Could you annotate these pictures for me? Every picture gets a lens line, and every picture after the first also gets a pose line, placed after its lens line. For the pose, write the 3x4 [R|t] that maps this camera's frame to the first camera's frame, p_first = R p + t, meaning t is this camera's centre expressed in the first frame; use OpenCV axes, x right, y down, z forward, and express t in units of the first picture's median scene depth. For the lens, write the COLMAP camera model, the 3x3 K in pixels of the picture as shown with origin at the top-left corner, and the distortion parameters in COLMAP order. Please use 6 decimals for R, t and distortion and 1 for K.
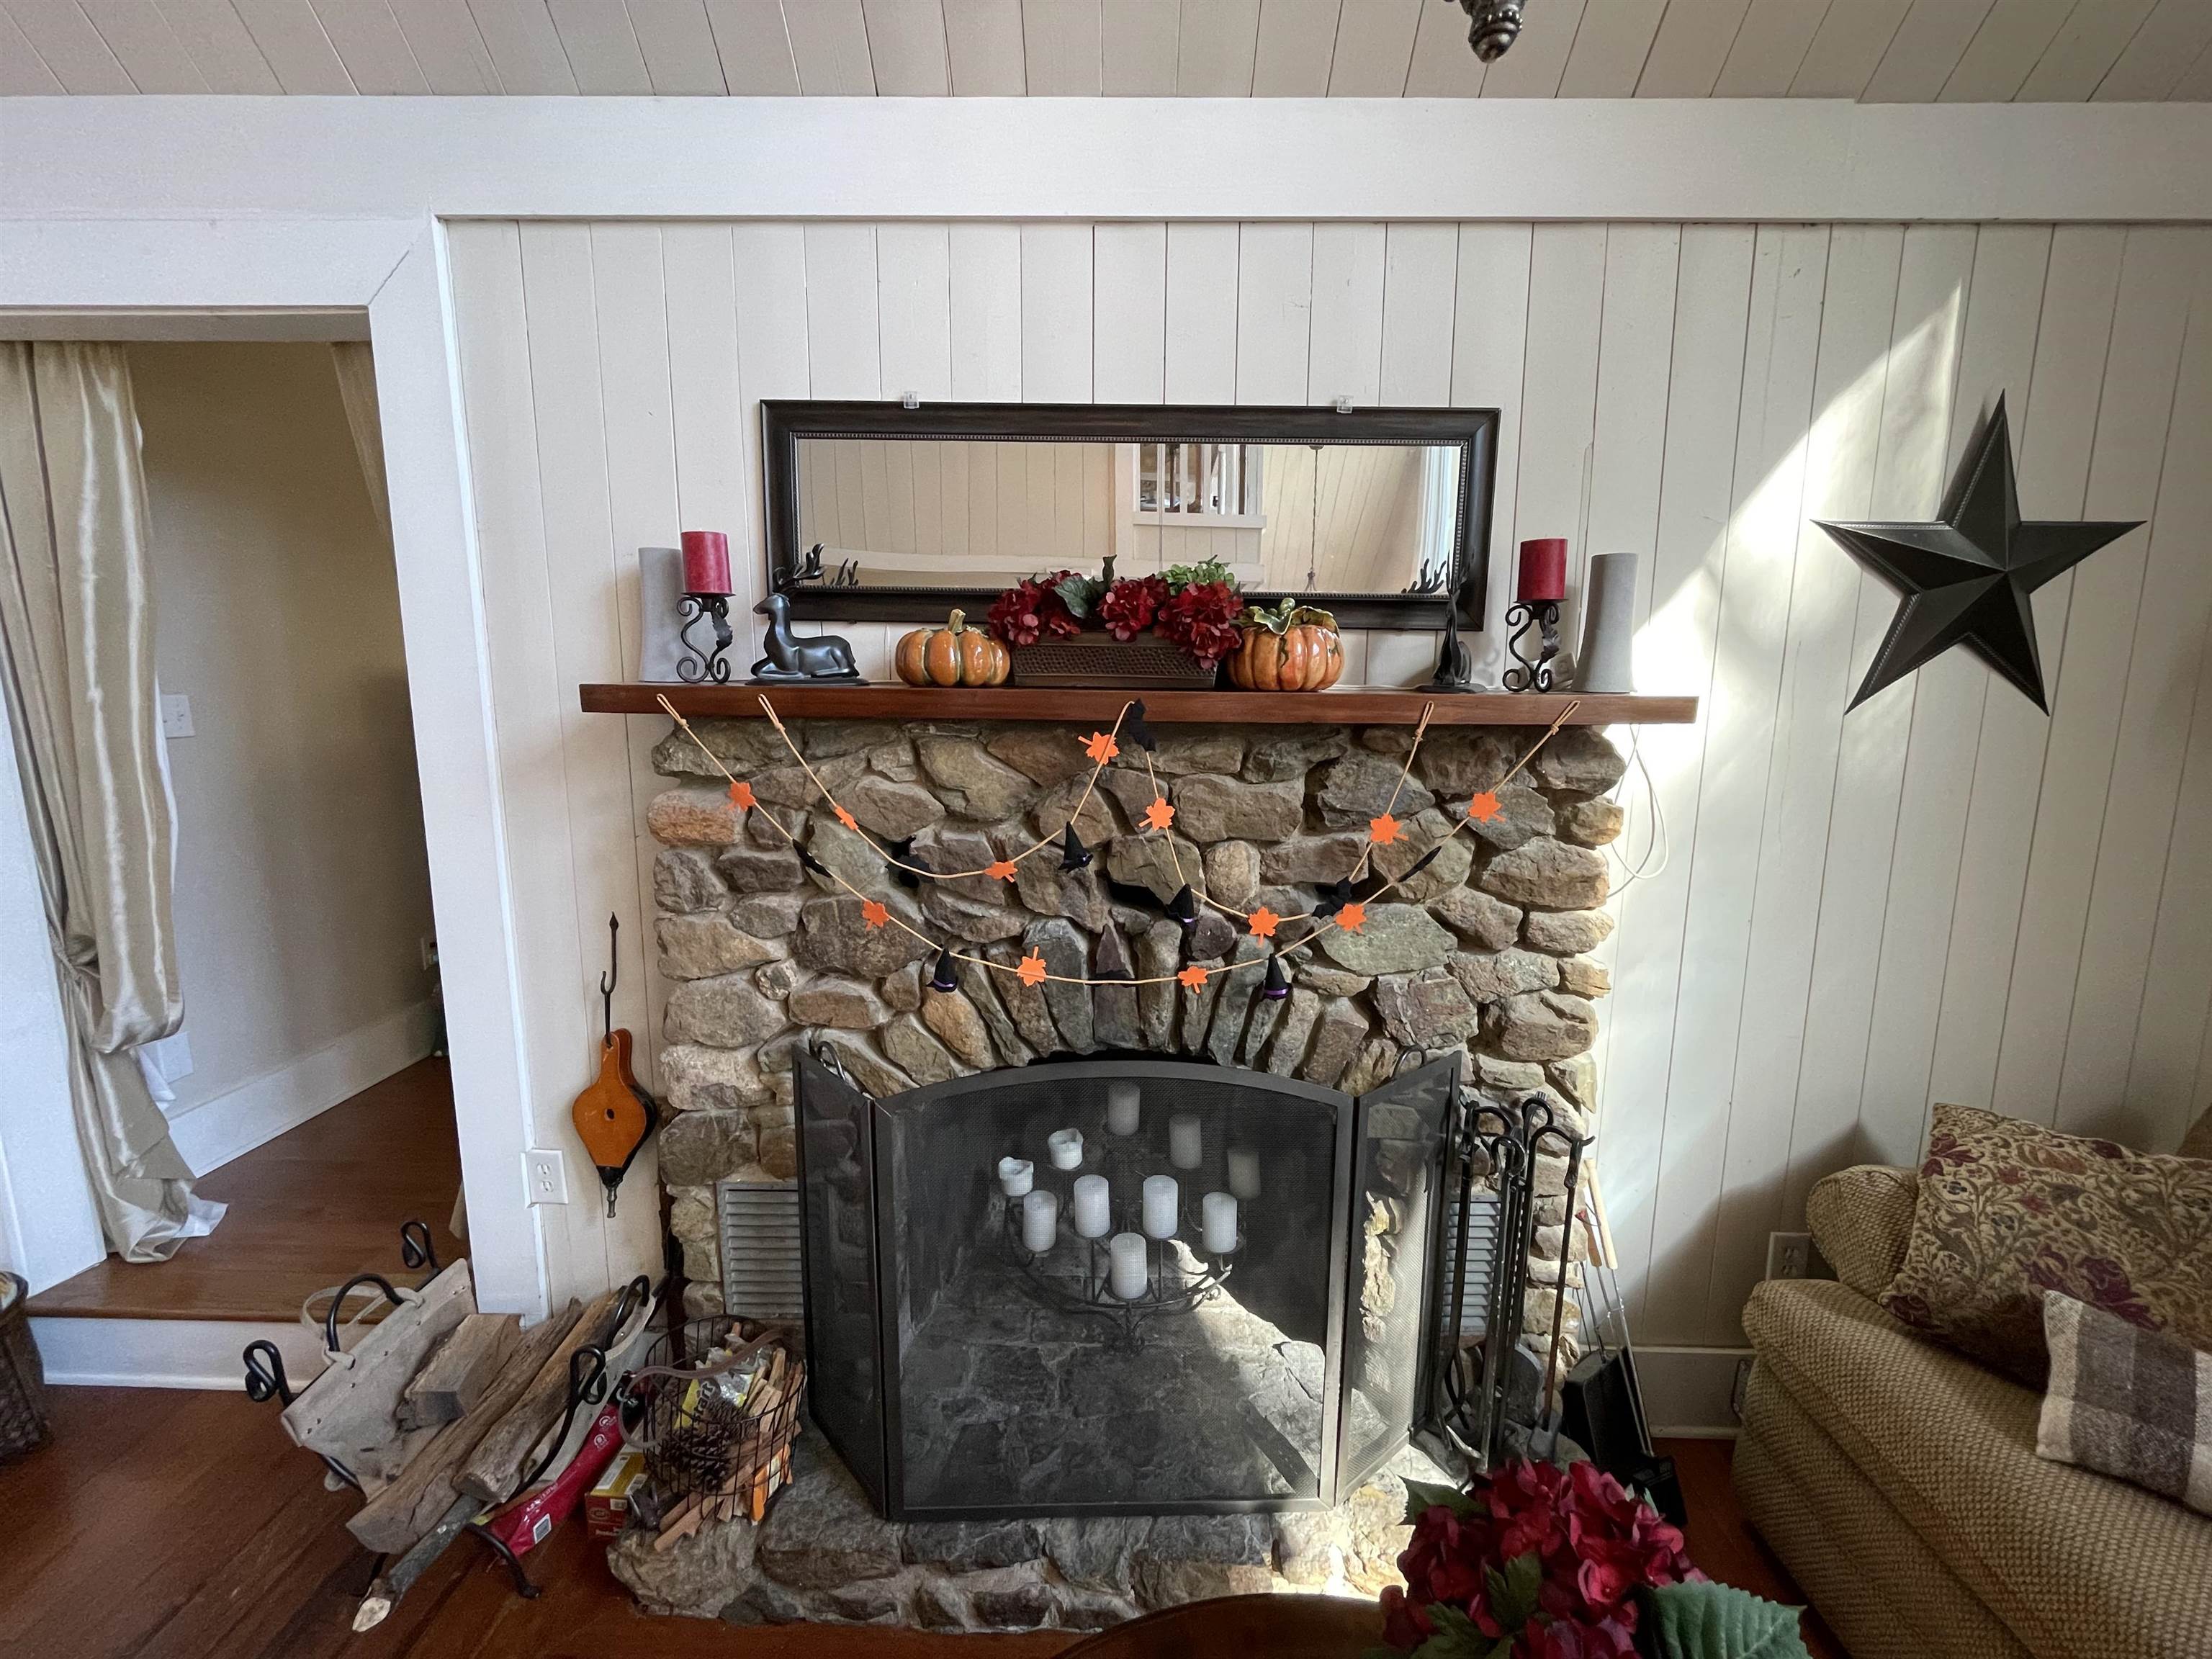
lens RADIAL K [[911.5, 0, 1106.0], [0, 911.5, 829.5], [0, 0, 1]] dist [0.002297, 0.000065]
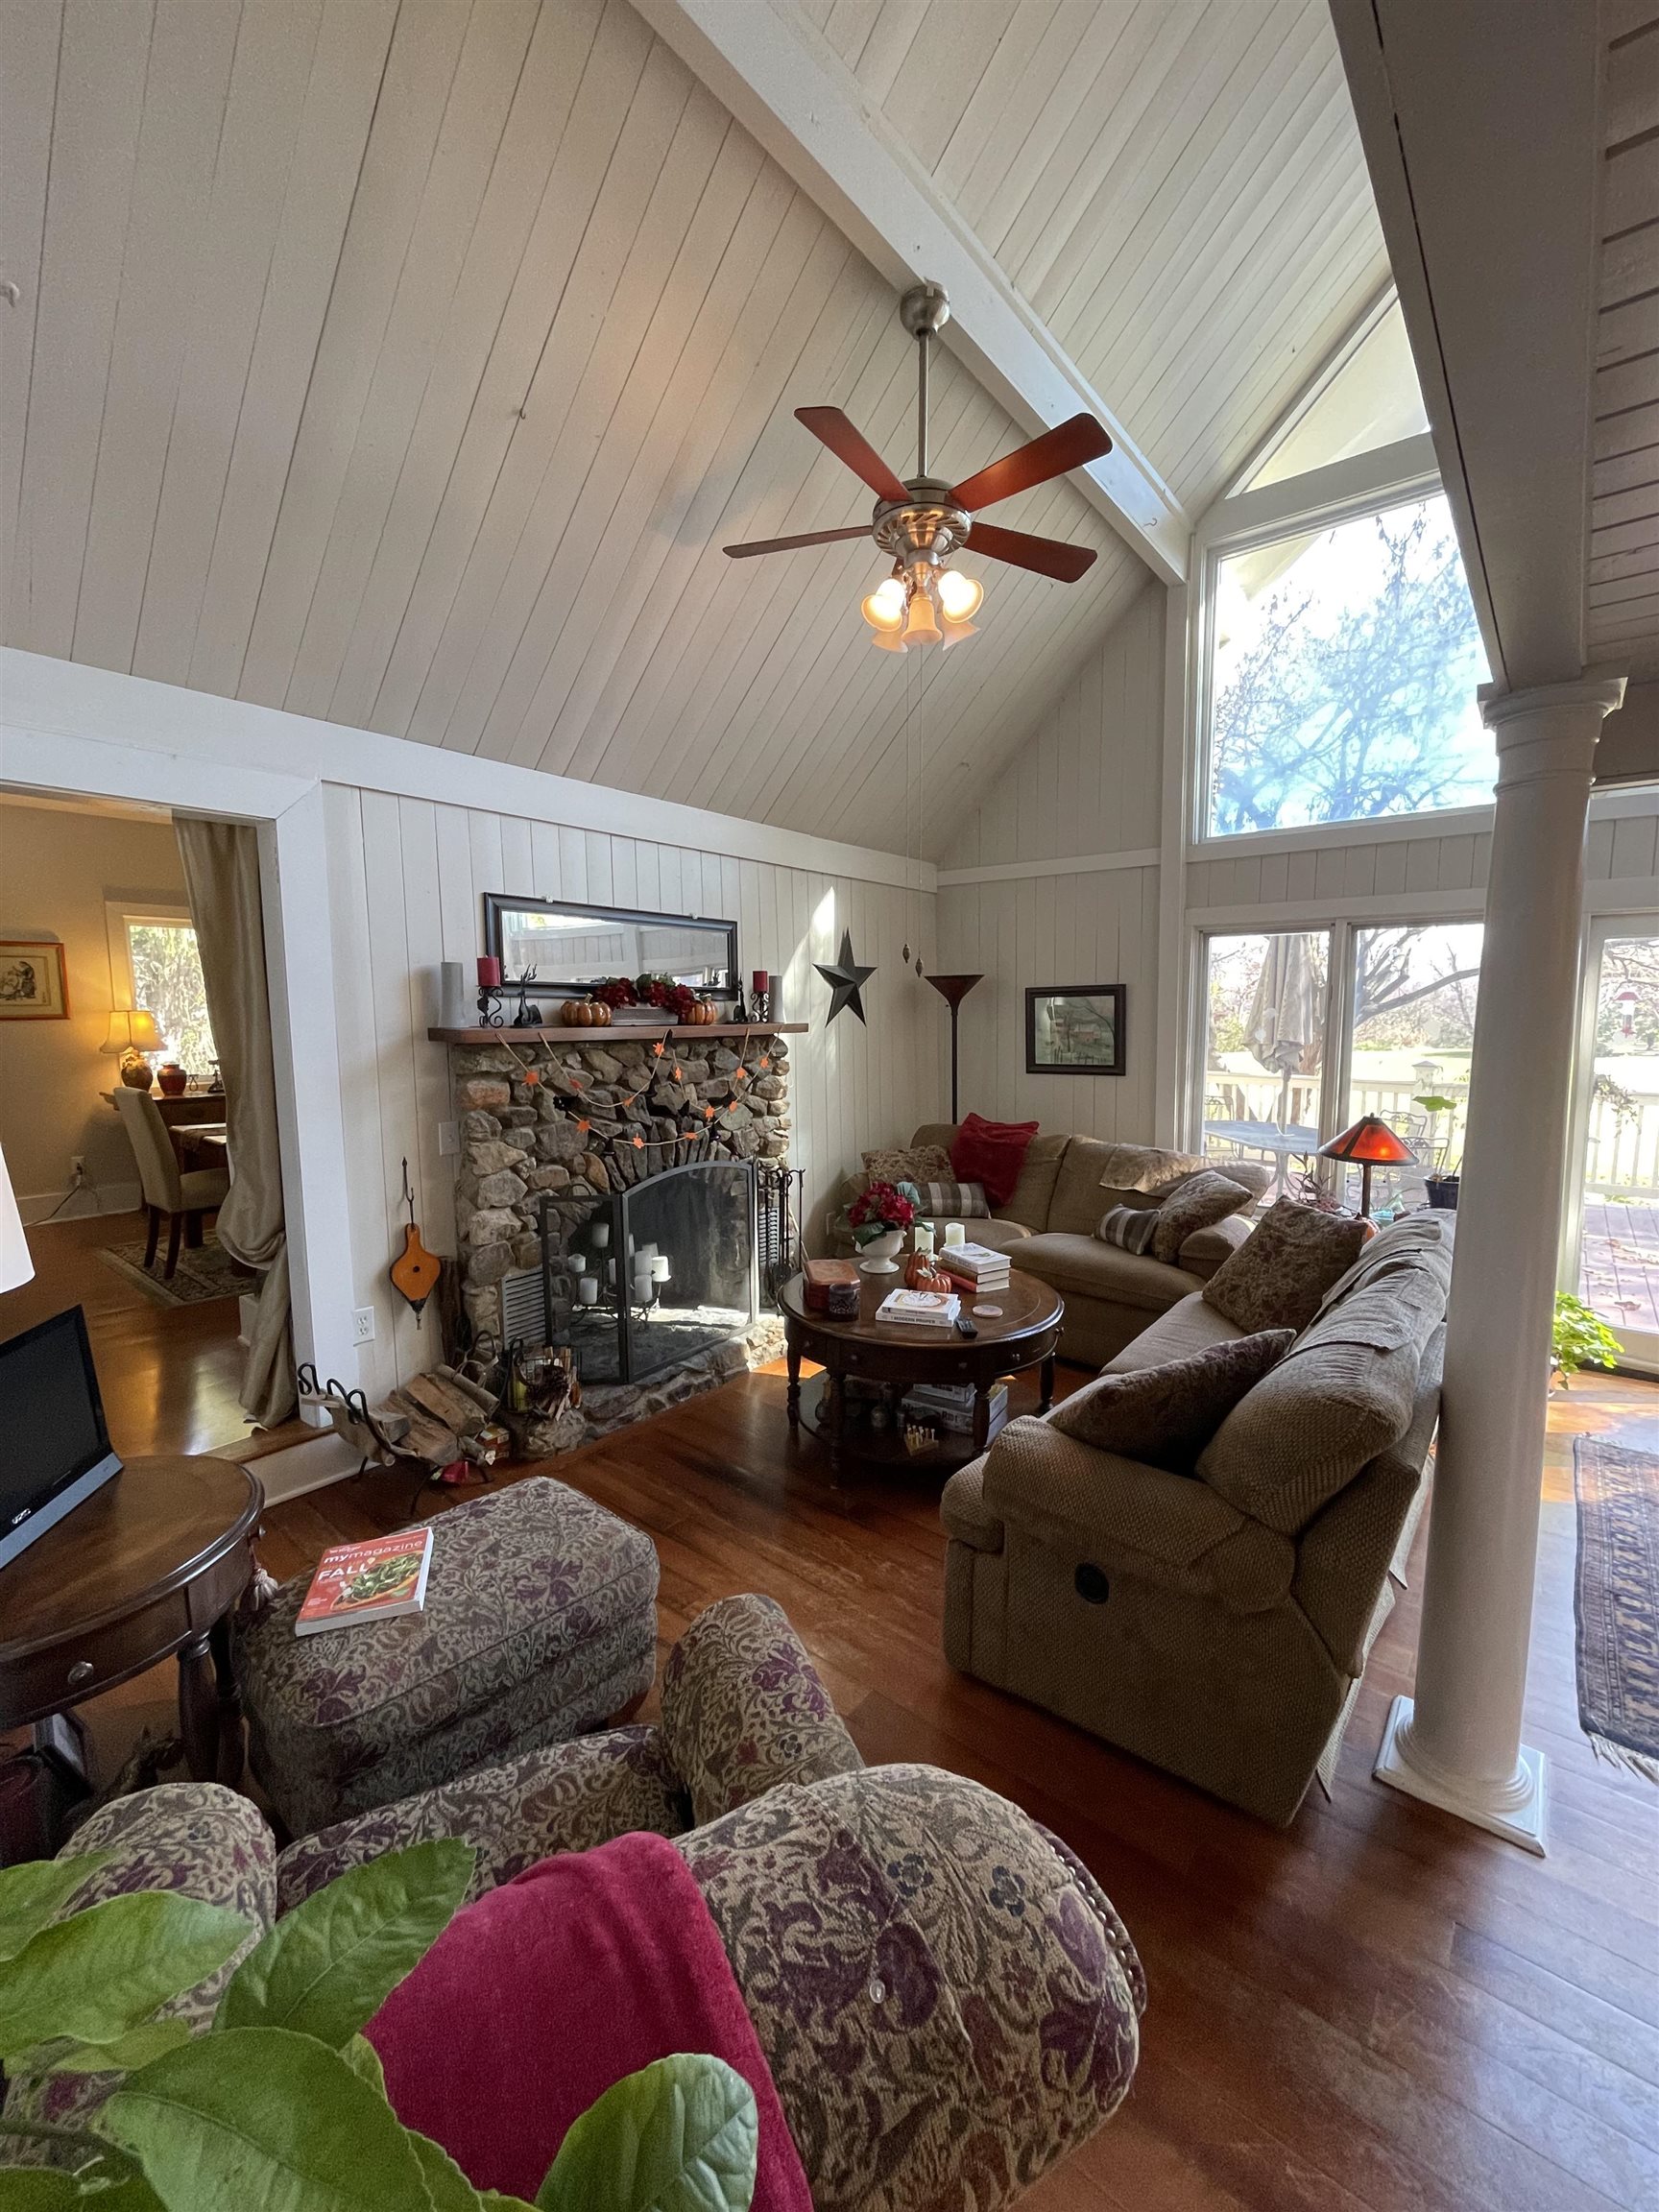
lens RADIAL K [[911.5, 0, 829.5], [0, 911.5, 1106.0], [0, 0, 1]] dist [0.002297, 0.000065]
pose [[0.614528, -0.095383, 0.783107, -1.587887], [0.132827, 0.991002, 0.016472, 0.082474], [-0.777632, 0.093896, 0.621668, -0.862926]]
